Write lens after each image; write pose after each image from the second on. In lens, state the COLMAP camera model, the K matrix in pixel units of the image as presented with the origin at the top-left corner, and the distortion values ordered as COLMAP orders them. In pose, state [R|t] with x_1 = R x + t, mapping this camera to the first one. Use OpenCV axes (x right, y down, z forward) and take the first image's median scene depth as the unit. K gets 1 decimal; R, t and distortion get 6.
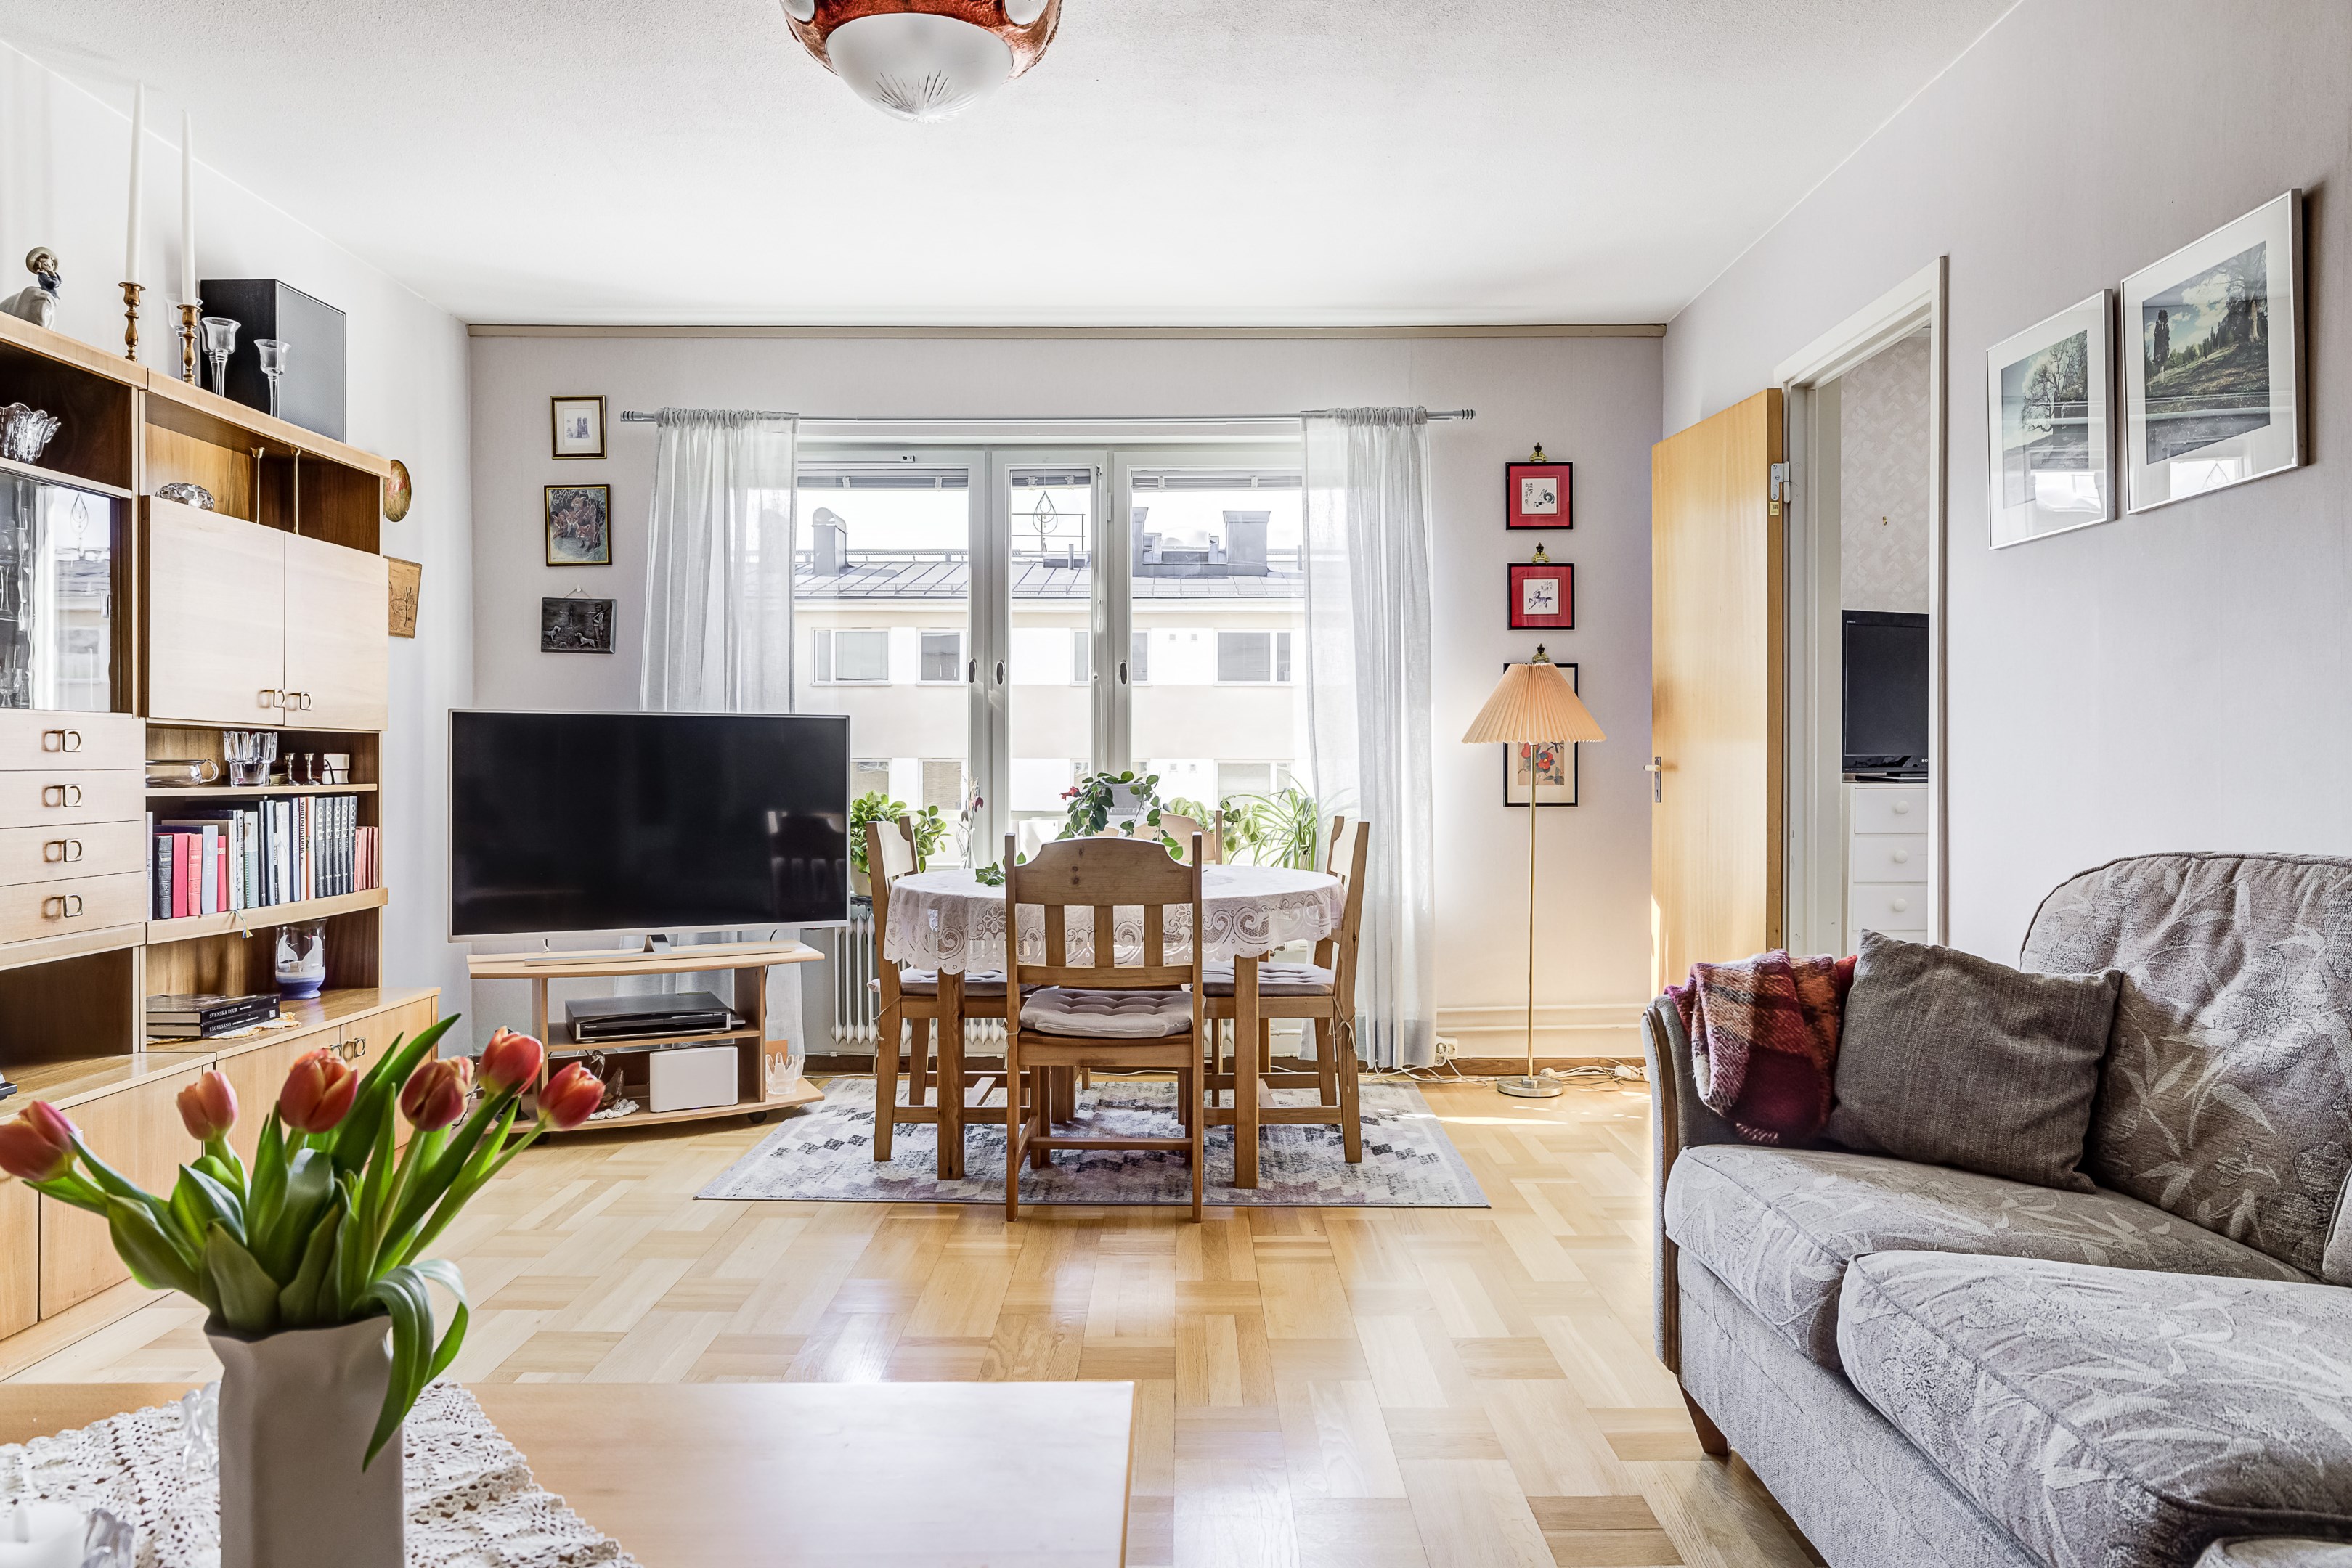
lens RADIAL K [[1488.7, 0, 1176.1], [0, 1488.7, 777.0], [0, 0, 1]] dist [-0.018992, 0.021149]
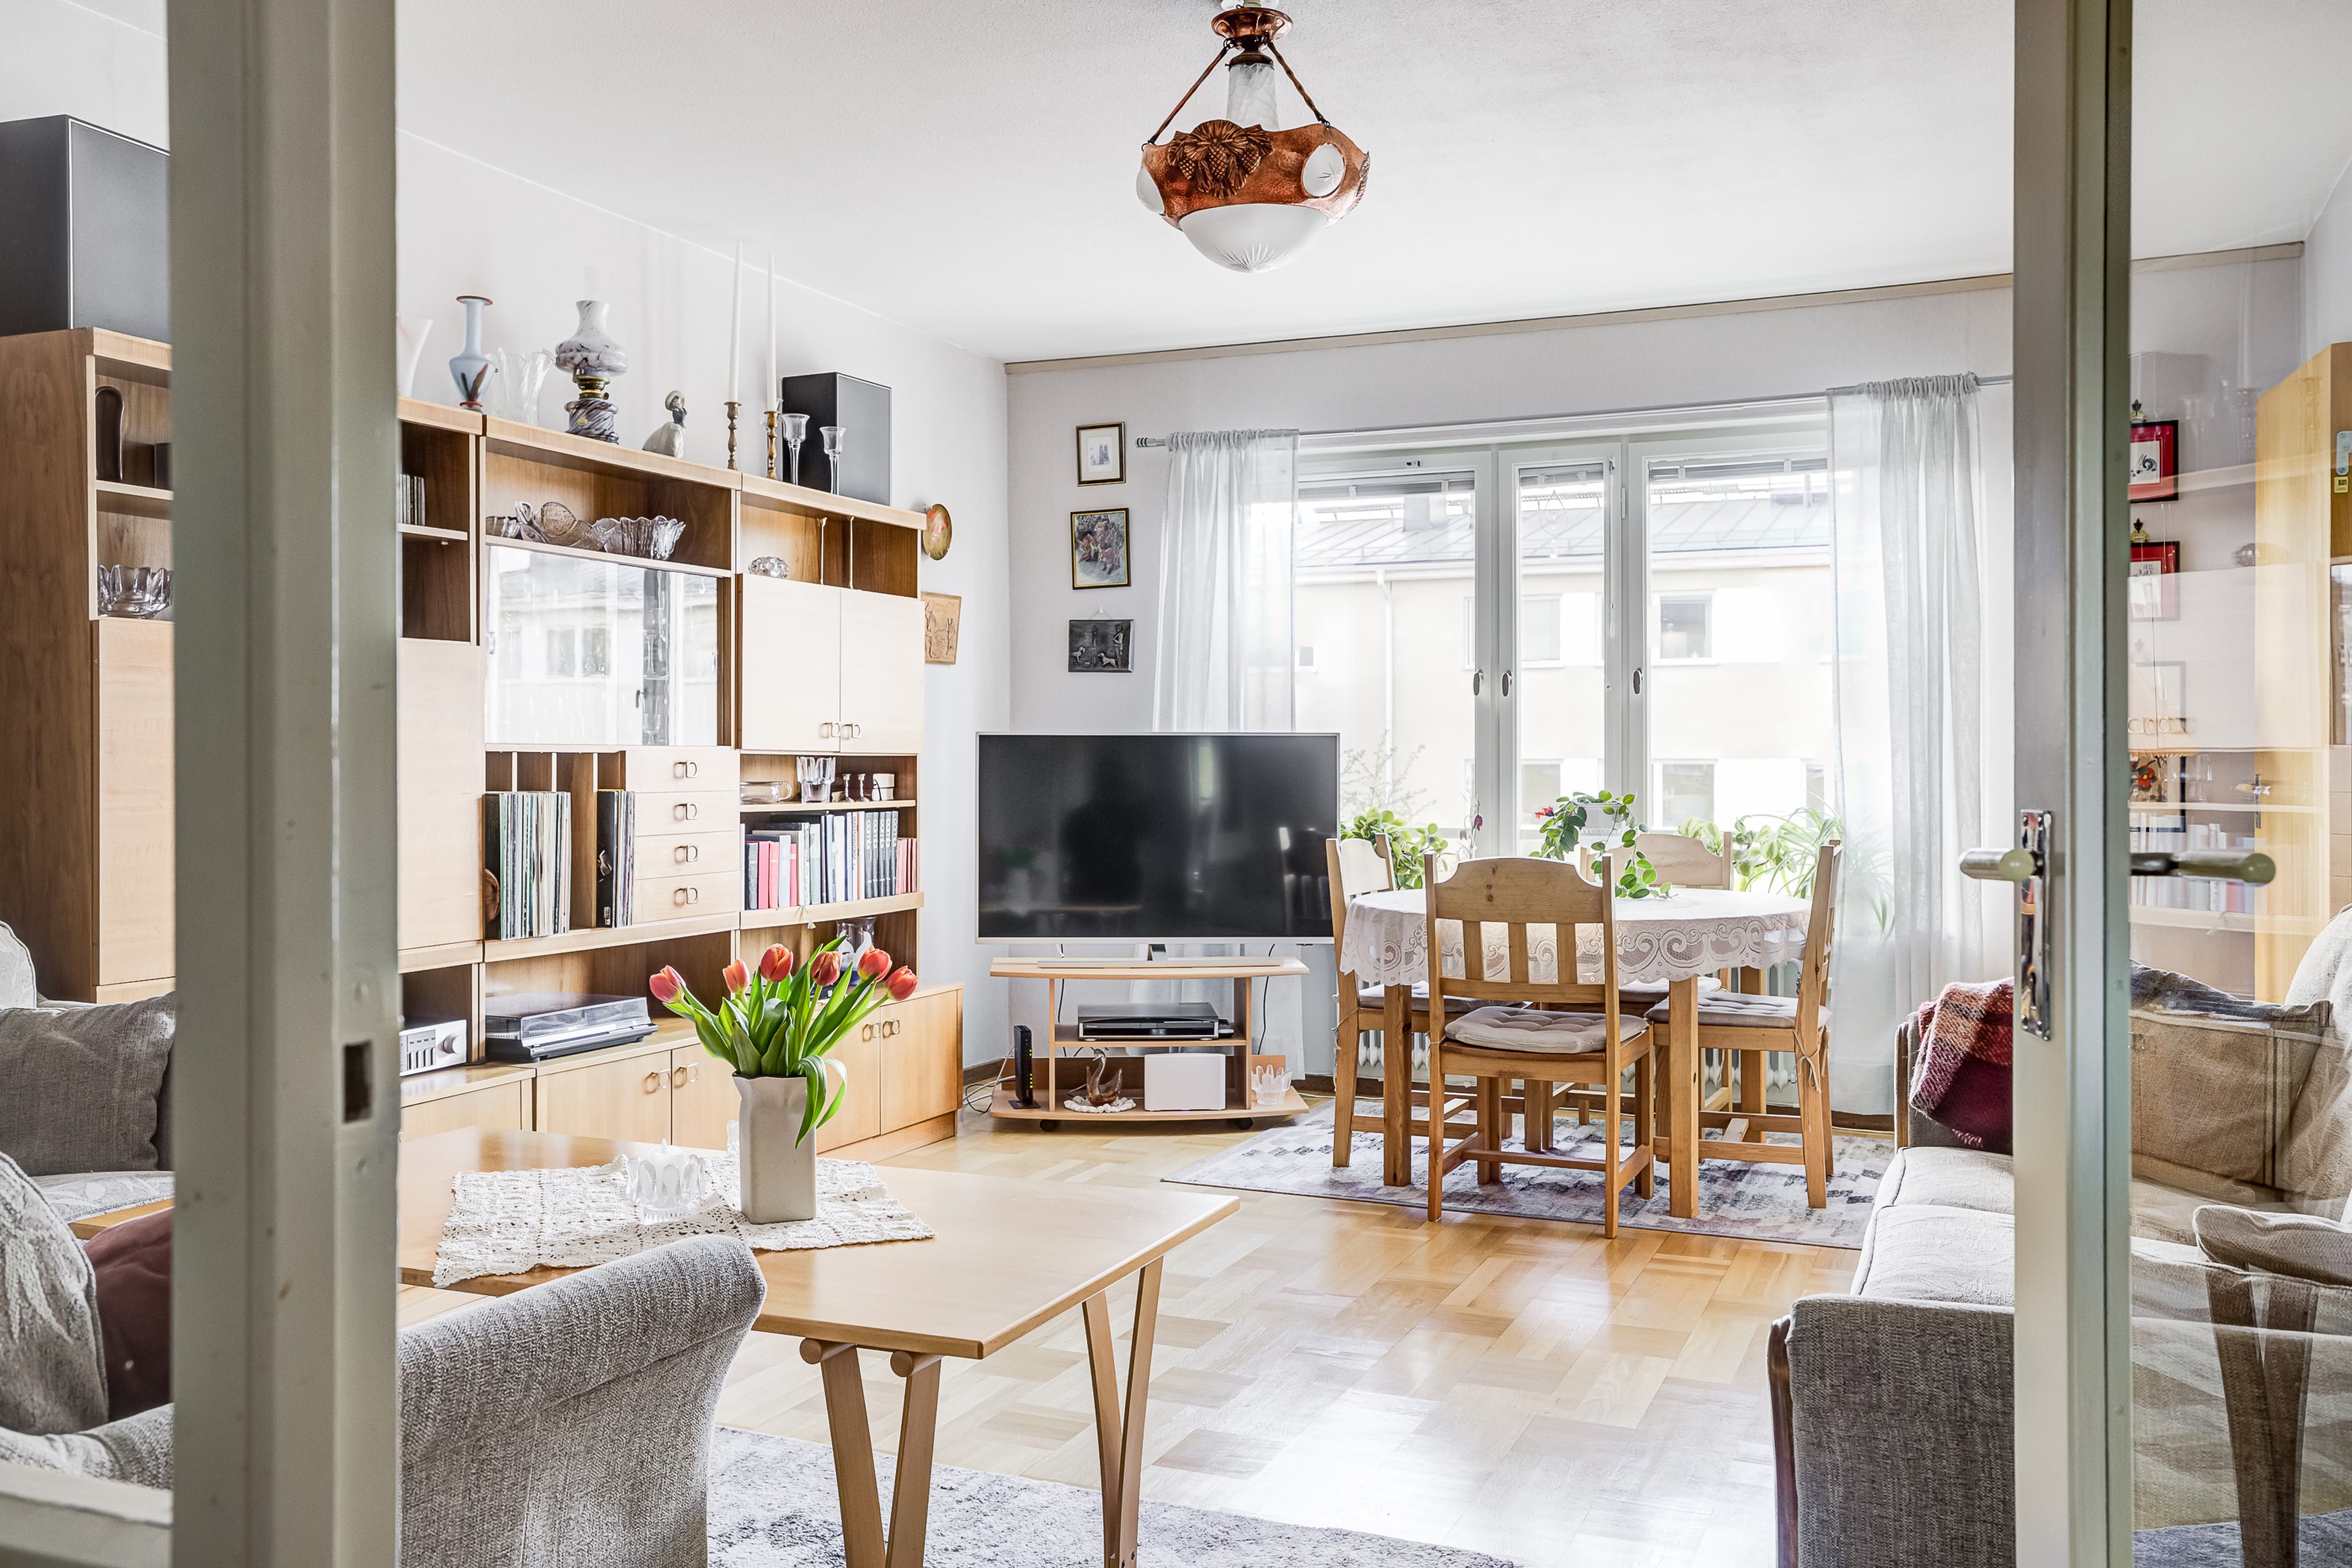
lens RADIAL K [[1939.9, 0, 1181.5], [0, 1939.9, 779.9], [0, 0, 1]] dist [0.005099, 0.013246]
pose [[0.921805, 0.001336, -0.387652, 0.228177], [-0.001434, 0.999999, 0.000037, -0.011517], [0.387652, 0.000522, 0.921806, -0.295142]]
